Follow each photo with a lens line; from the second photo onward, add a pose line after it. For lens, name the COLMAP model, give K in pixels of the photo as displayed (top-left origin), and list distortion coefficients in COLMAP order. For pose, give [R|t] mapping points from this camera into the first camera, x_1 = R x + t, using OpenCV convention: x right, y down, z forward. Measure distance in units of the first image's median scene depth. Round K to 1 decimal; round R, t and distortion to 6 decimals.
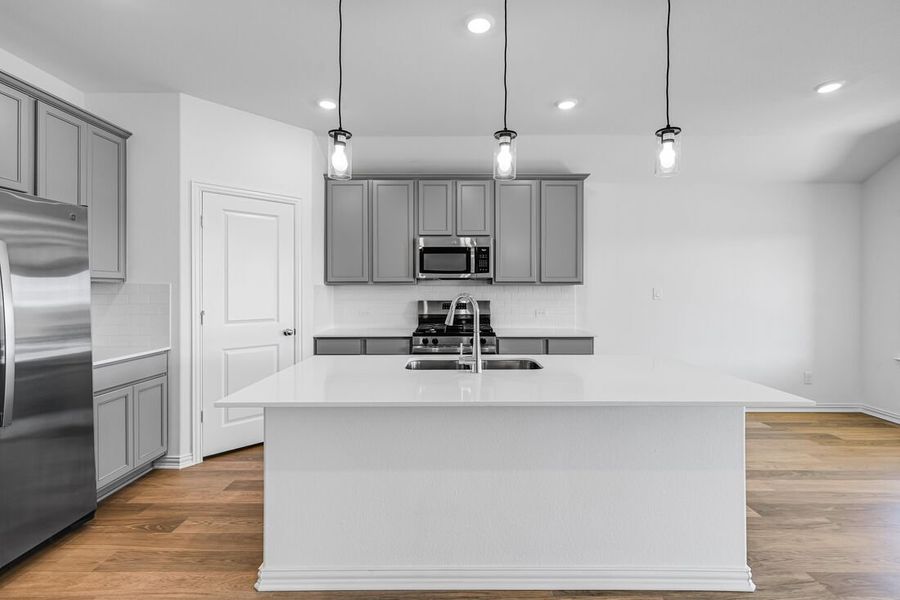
lens RADIAL K [[413.1, 0, 451.4], [0, 413.1, 290.4], [0, 0, 1]] dist [0.000253, -0.000180]
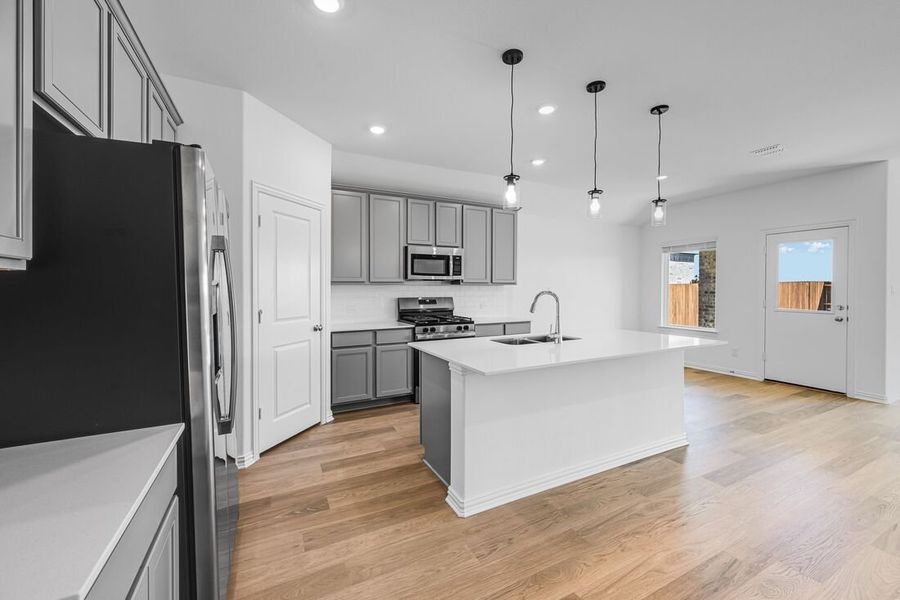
lens RADIAL K [[359.4, 0, 449.2], [0, 359.4, 292.7], [0, 0, 1]] dist [0.000209, -0.000036]
pose [[0.893644, -0.006579, 0.448727, -0.520145], [0.002367, 0.999948, 0.009948, -0.000373], [-0.448769, -0.007828, 0.893613, 0.002113]]
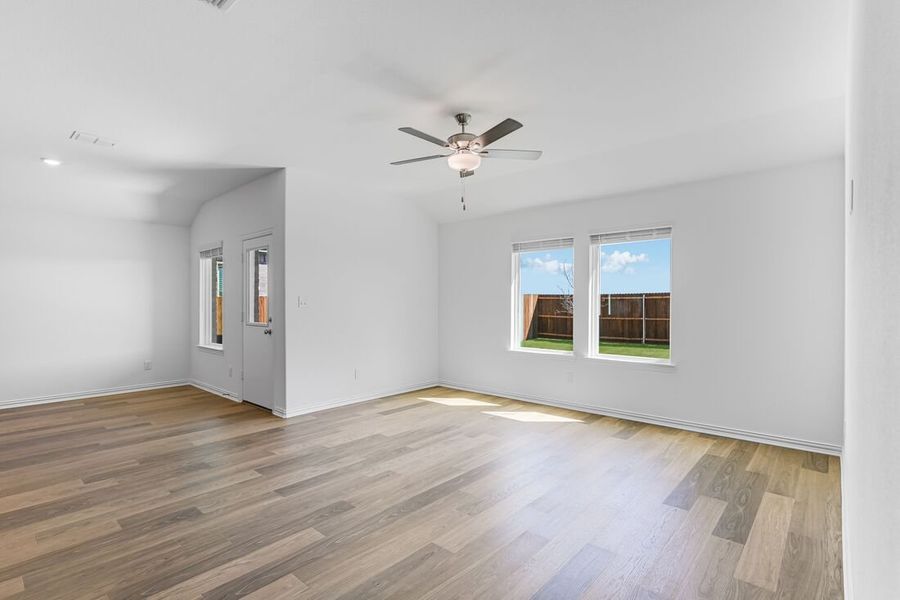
lens RADIAL K [[431.8, 0, 449.9], [0, 431.8, 305.5], [0, 0, 1]] dist [-0.001104, -0.000402]
pose [[0.667963, -0.008999, 0.744140, 0.588562], [0.005506, 0.999959, 0.007150, 0.012339], [-0.744174, -0.000679, 0.667985, -0.873697]]
